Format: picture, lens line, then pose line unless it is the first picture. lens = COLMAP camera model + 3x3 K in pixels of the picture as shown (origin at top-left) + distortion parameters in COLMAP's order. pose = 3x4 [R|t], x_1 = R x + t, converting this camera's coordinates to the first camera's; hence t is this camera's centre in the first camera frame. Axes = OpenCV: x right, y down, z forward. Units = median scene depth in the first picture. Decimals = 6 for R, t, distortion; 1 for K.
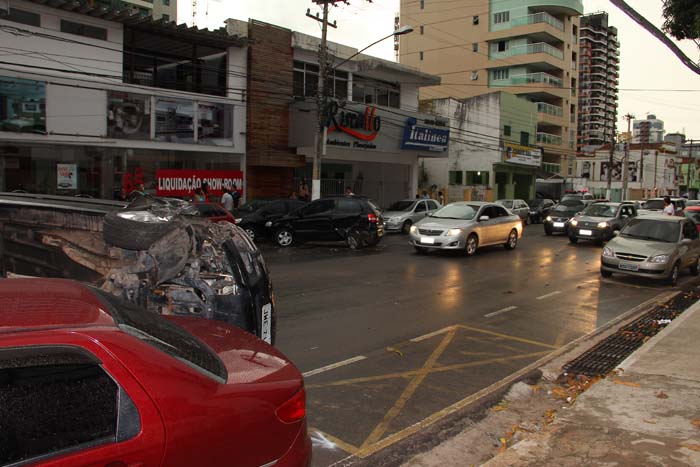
lens RADIAL K [[590.5, 0, 352.4], [0, 590.5, 235.5], [0, 0, 1]] dist [-0.175961, 0.149244]
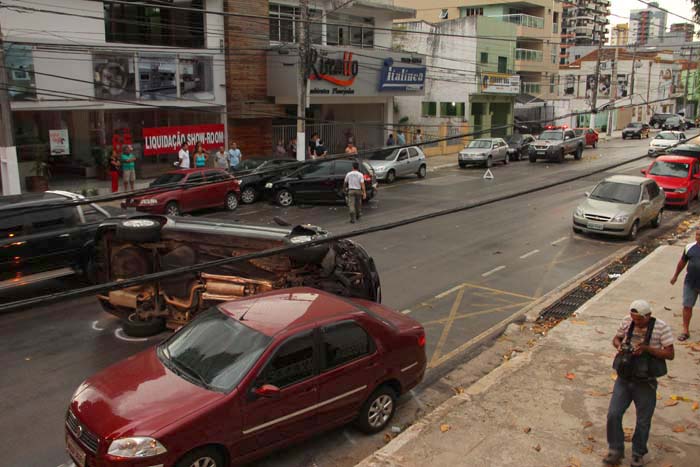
lens RADIAL K [[703.9, 0, 350.0], [0, 703.9, 233.5], [0, 0, 1]] dist [-0.097894, 0.221437]
pose [[0.996430, -0.035295, 0.076696, -0.084264], [0.026420, 0.993152, 0.113799, -0.063745], [-0.080187, -0.111367, 0.990539, -0.241759]]
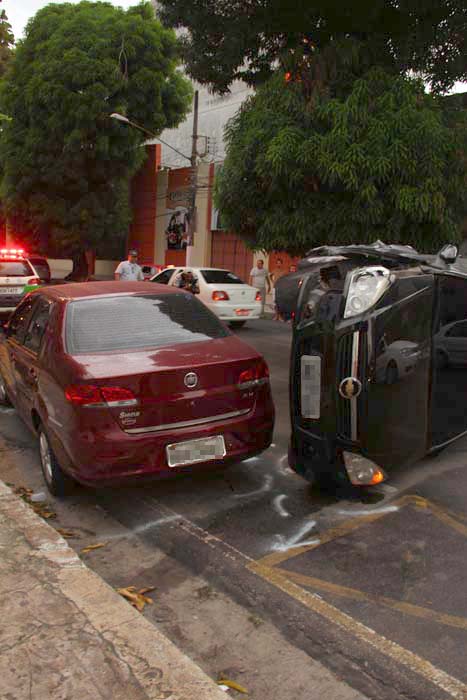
lens RADIAL K [[603.2, 0, 229.3], [0, 603.2, 338.0], [0, 0, 1]] dist [-0.172799, 0.179315]
pose [[-0.156016, 0.085956, -0.984007, 0.152313], [-0.136723, 0.984738, 0.107697, 0.003573], [0.978246, 0.151339, -0.141883, 0.214451]]
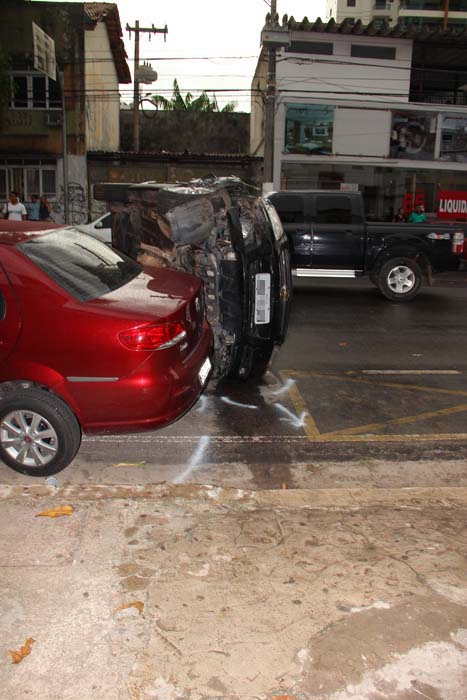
lens RADIAL K [[587.1, 0, 236.6], [0, 587.1, 339.8], [0, 0, 1]] dist [-0.164712, 0.183383]
pose [[0.719839, 0.154685, -0.676687, 0.114352], [-0.072962, 0.986315, 0.147848, 0.017569], [0.690296, -0.057054, 0.721274, 0.046717]]
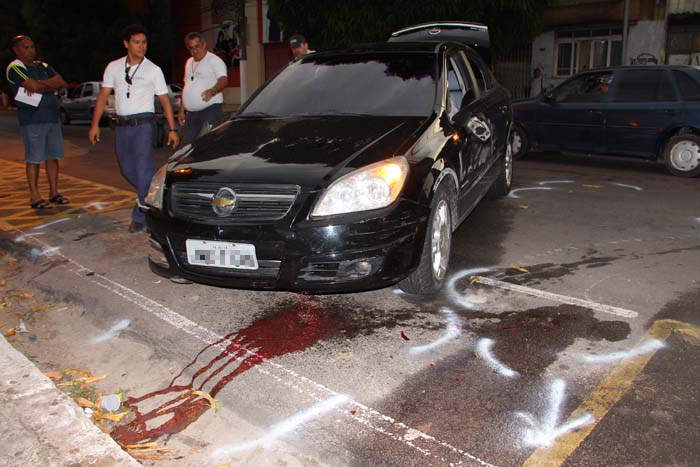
lens RADIAL K [[590.5, 0, 352.4], [0, 590.5, 235.5], [0, 0, 1]] dist [-0.175961, 0.149244]
pose [[-0.031844, 0.219213, -0.975157, 0.076535], [-0.079308, 0.972022, 0.221097, 0.026890], [0.996341, 0.084379, -0.013567, 0.181890]]
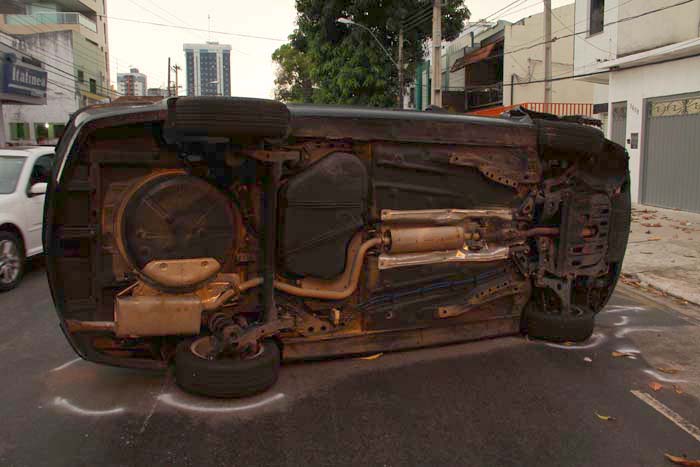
lens RADIAL K [[617.3, 0, 355.9], [0, 617.3, 232.6], [0, 0, 1]] dist [-0.151135, 0.191683]
pose [[0.667762, -0.126769, 0.733501, -0.300473], [0.081867, 0.991921, 0.096901, 0.004192], [-0.739859, -0.004657, 0.672746, 0.125461]]
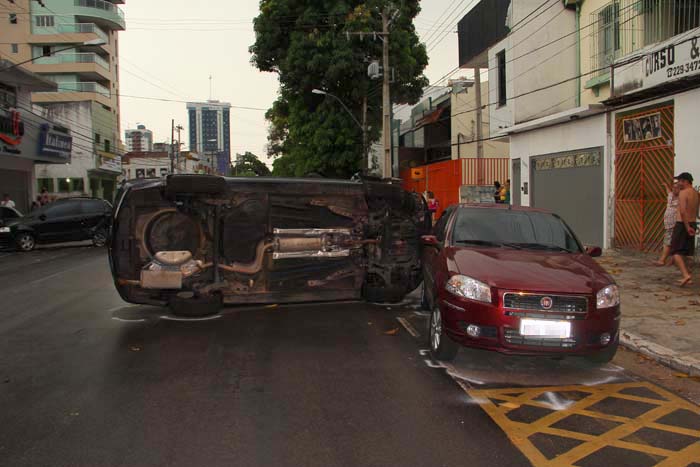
lens RADIAL K [[587.1, 0, 350.0], [0, 587.1, 233.5], [0, 0, 1]] dist [-0.164712, 0.183383]
pose [[0.666500, -0.079901, 0.741211, -0.391547], [0.093538, 0.995346, 0.023187, 0.015647], [-0.739614, 0.053877, 0.670872, -0.030806]]
